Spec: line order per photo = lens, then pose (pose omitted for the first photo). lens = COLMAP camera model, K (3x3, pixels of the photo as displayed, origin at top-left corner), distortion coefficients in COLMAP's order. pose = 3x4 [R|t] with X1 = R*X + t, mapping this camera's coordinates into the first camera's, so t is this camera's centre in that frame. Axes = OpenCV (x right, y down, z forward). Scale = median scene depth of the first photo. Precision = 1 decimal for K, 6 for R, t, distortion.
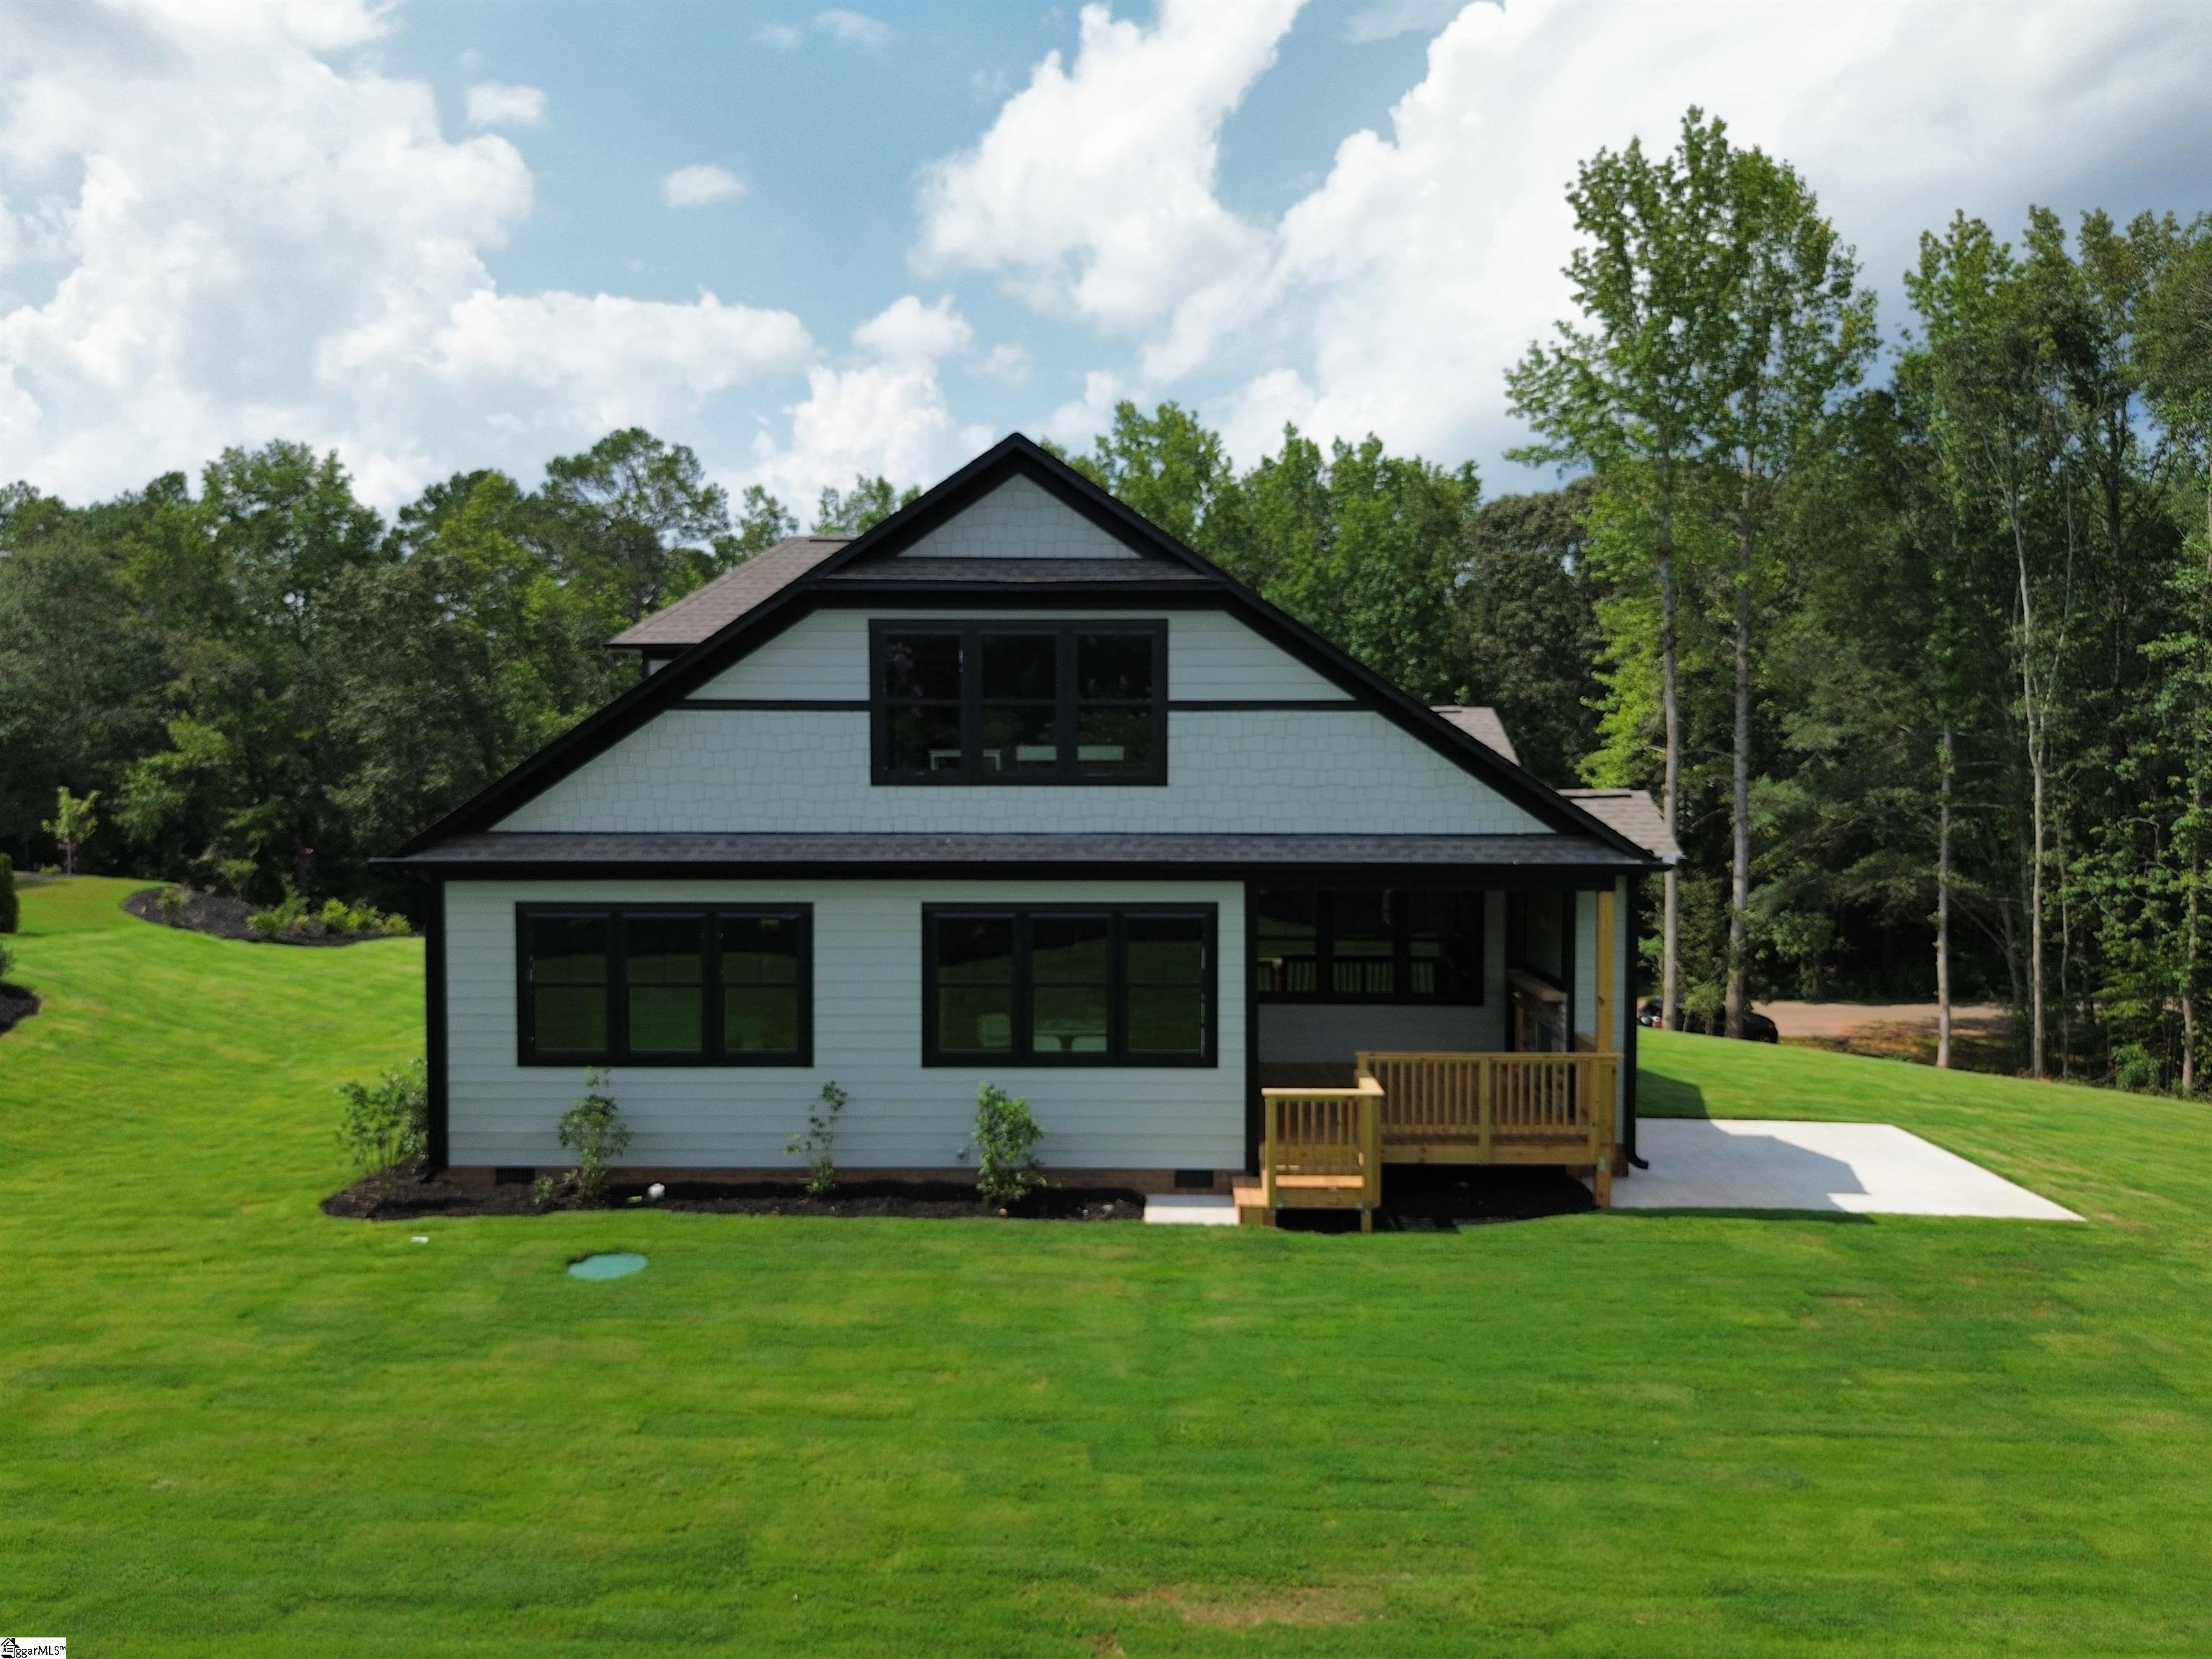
lens RADIAL K [[1594.0, 0, 1095.8], [0, 1594.0, 830.5], [0, 0, 1]] dist [0.042511, -0.039447]
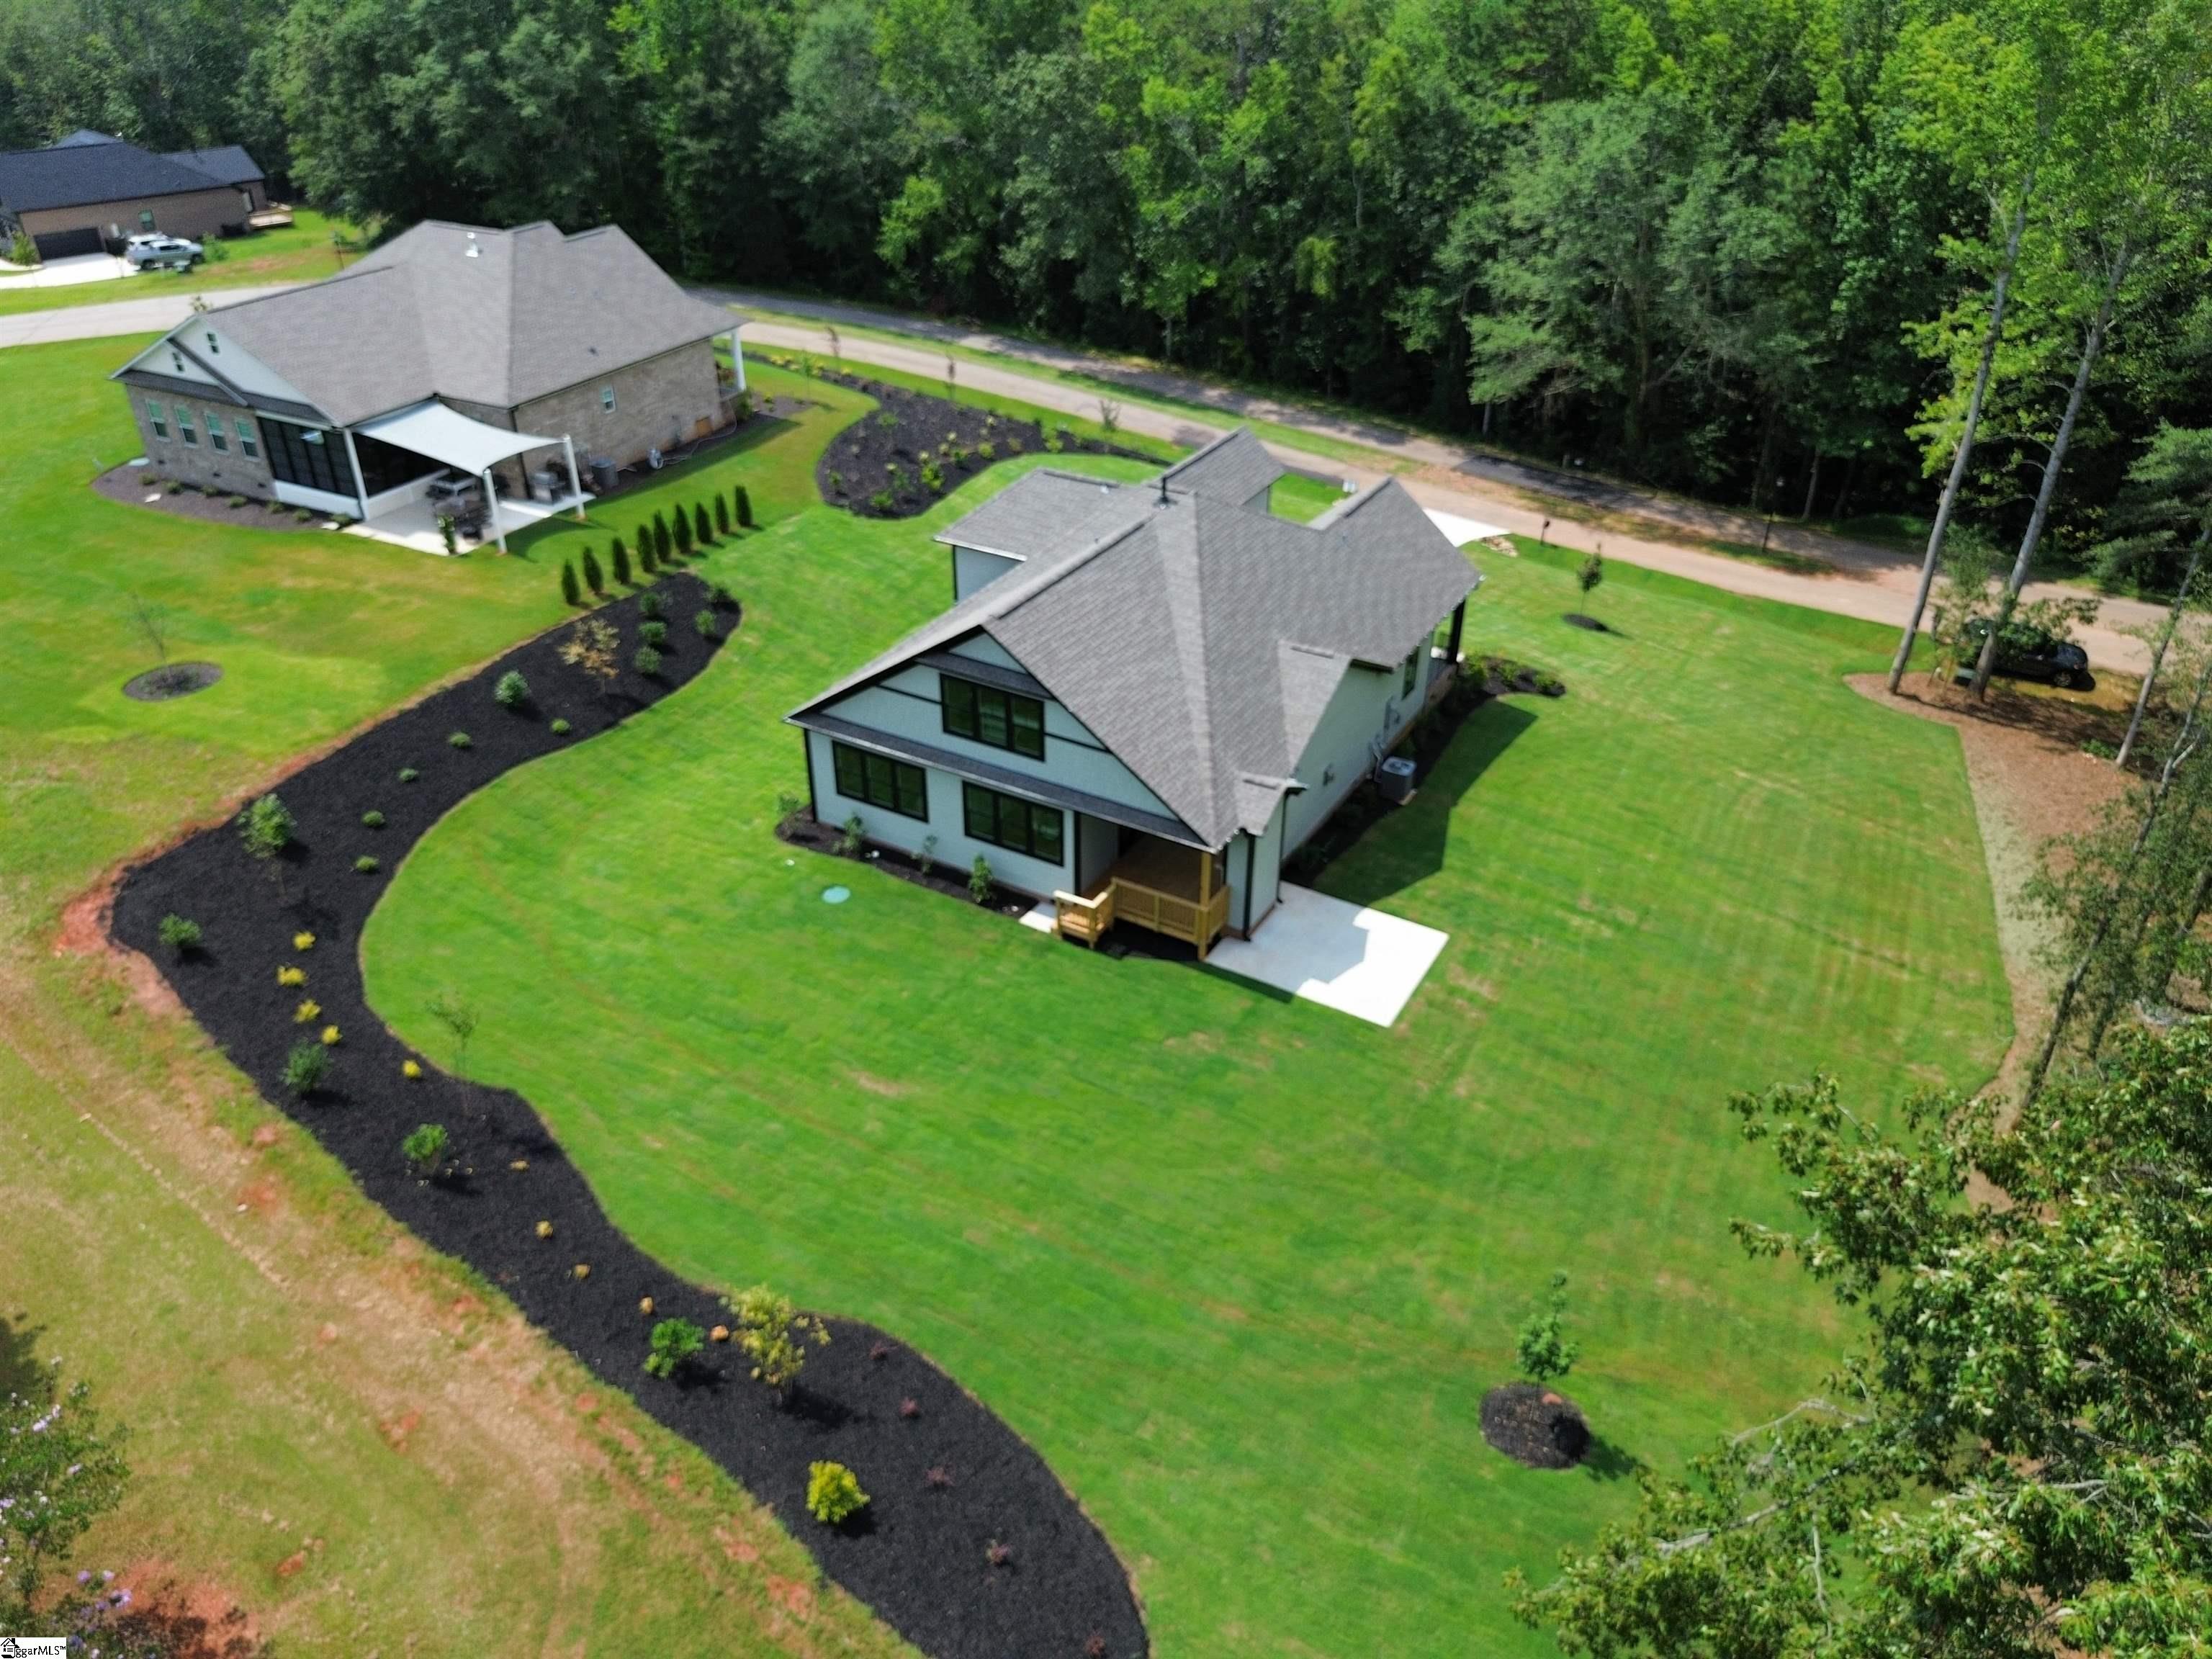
lens RADIAL K [[1594.0, 0, 1115.6], [0, 1594.0, 820.5], [0, 0, 1]] dist [0.042511, -0.039447]
pose [[0.880992, 0.255648, -0.398117, 1.114544], [-0.033069, 0.872665, 0.487198, -1.123674], [0.471974, -0.416052, 0.777265, -0.846481]]
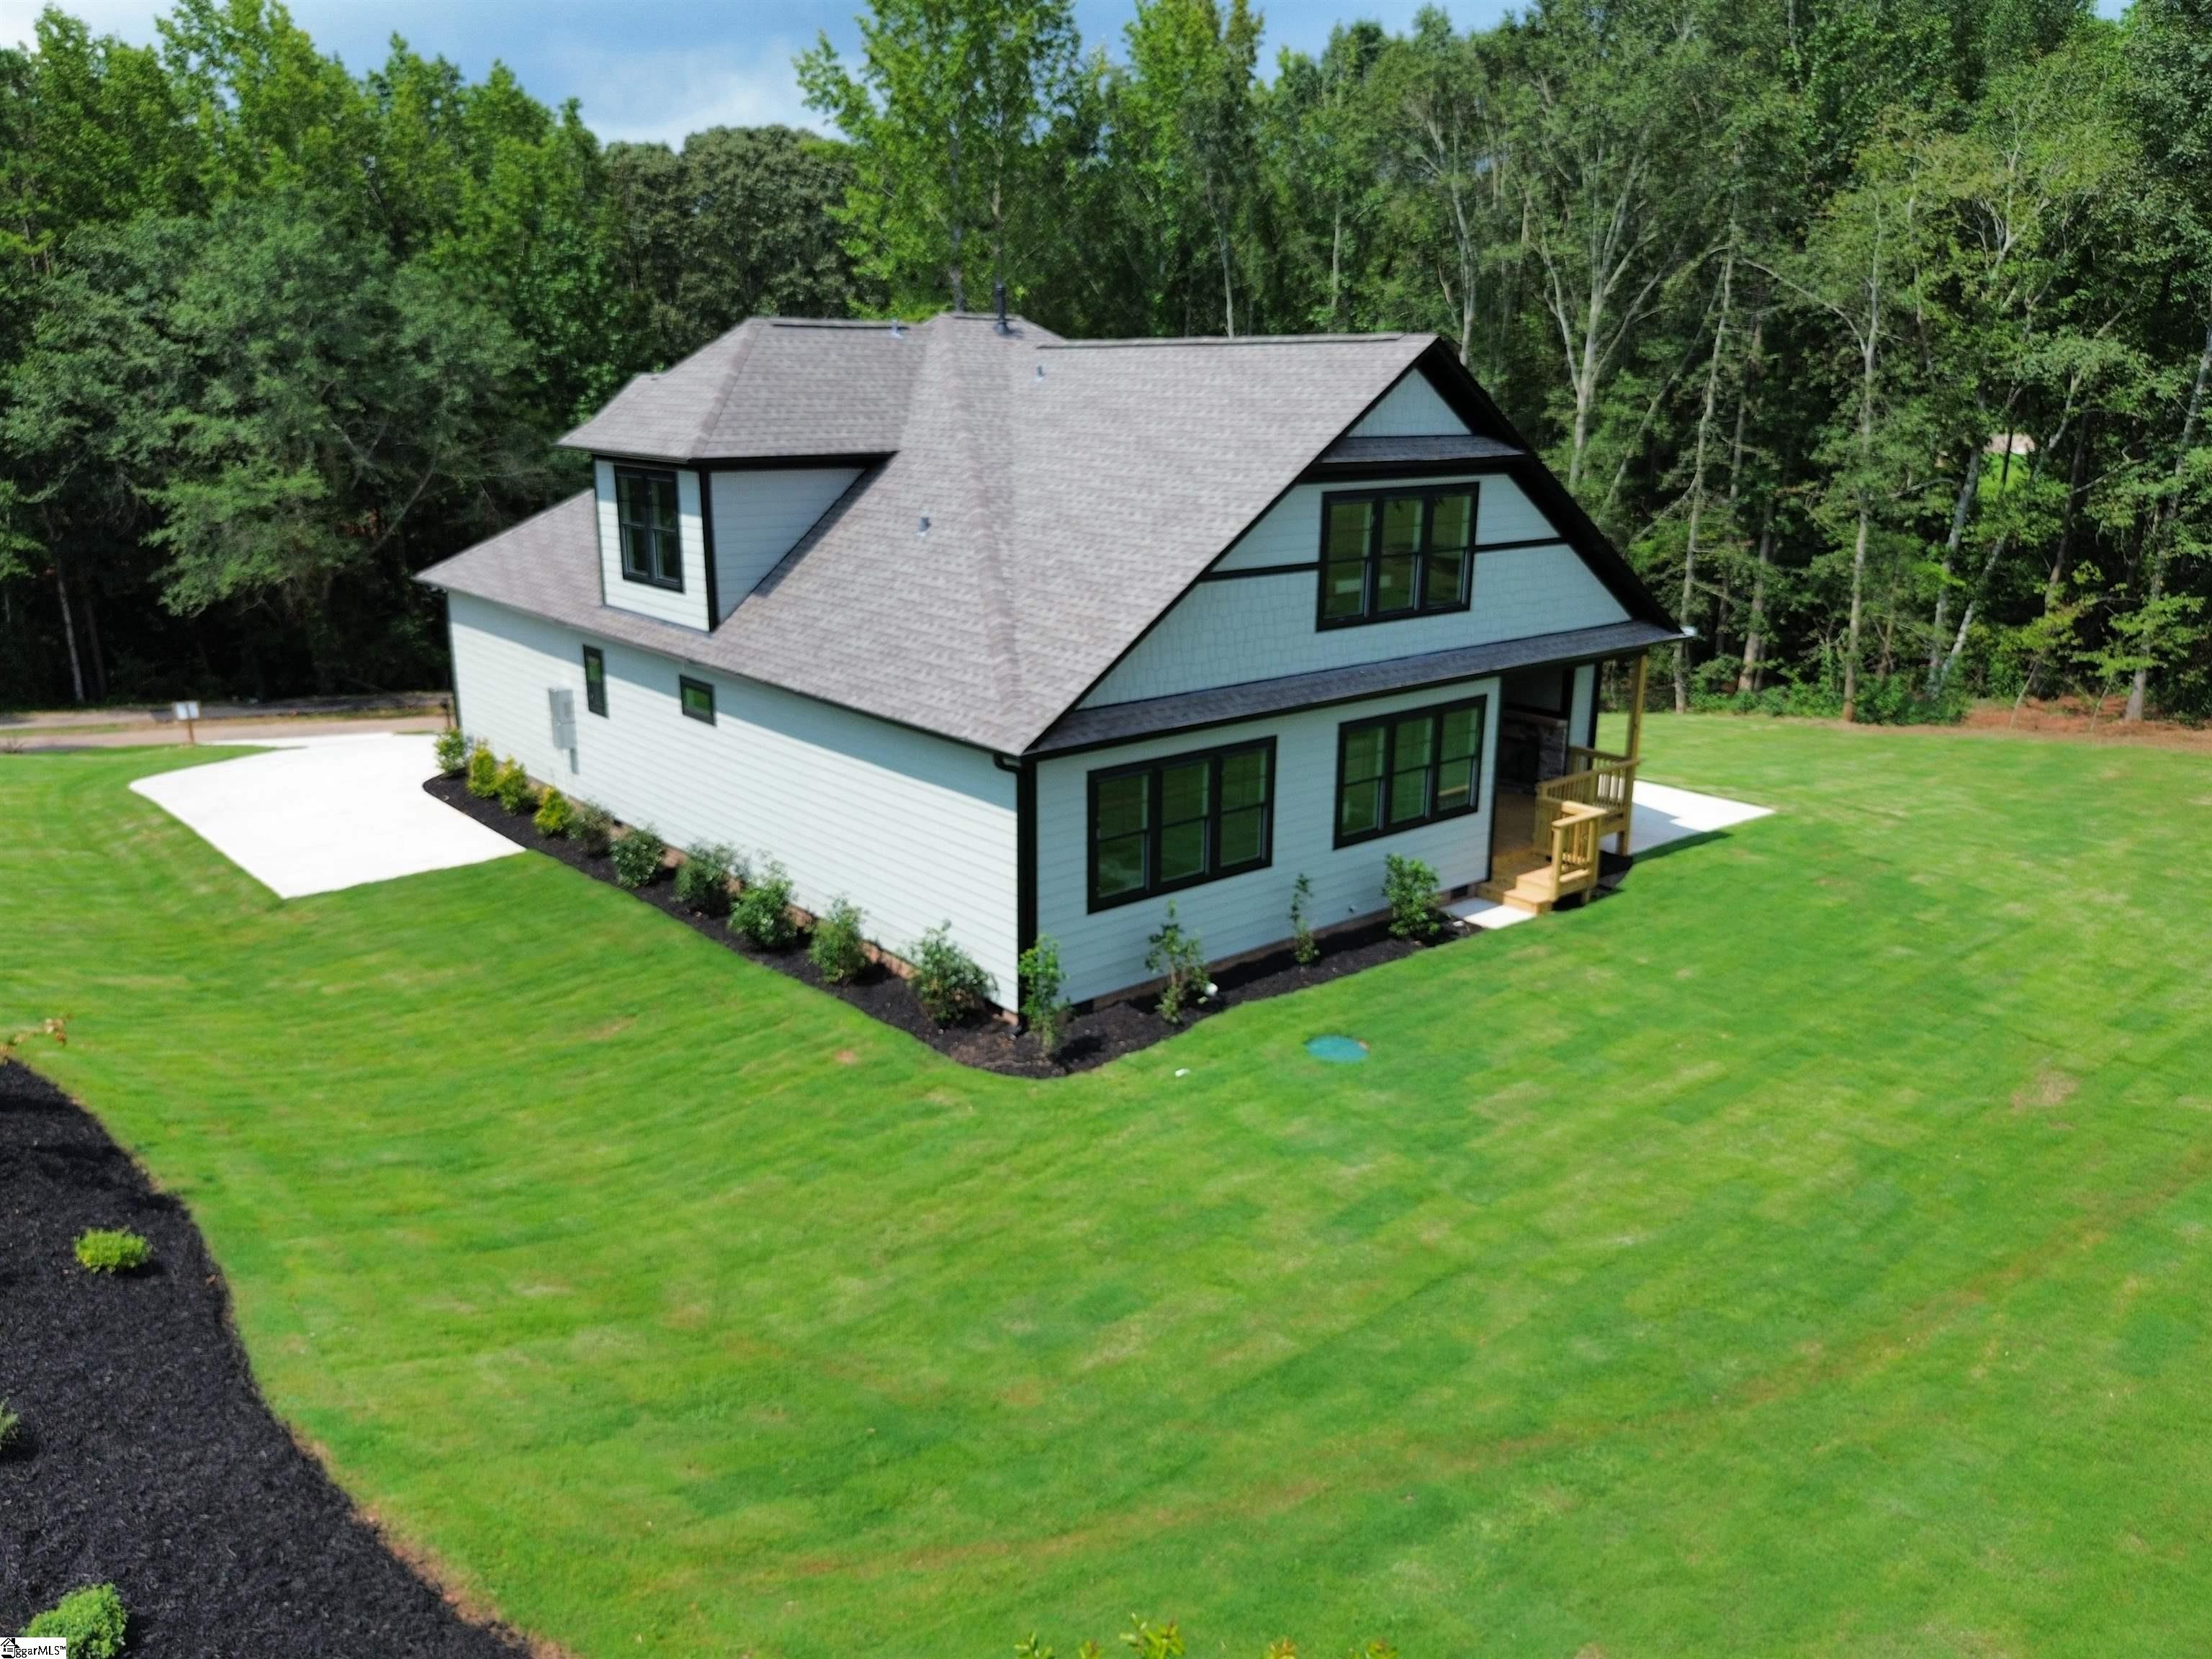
lens RADIAL K [[1594.0, 0, 1093.1], [0, 1594.0, 822.7], [0, 0, 1]] dist [0.042511, -0.039447]
pose [[0.752839, -0.173033, 0.635054, -1.069119], [0.024189, 0.971448, 0.236015, -0.178403], [-0.657761, -0.162320, 0.735529, 0.201775]]
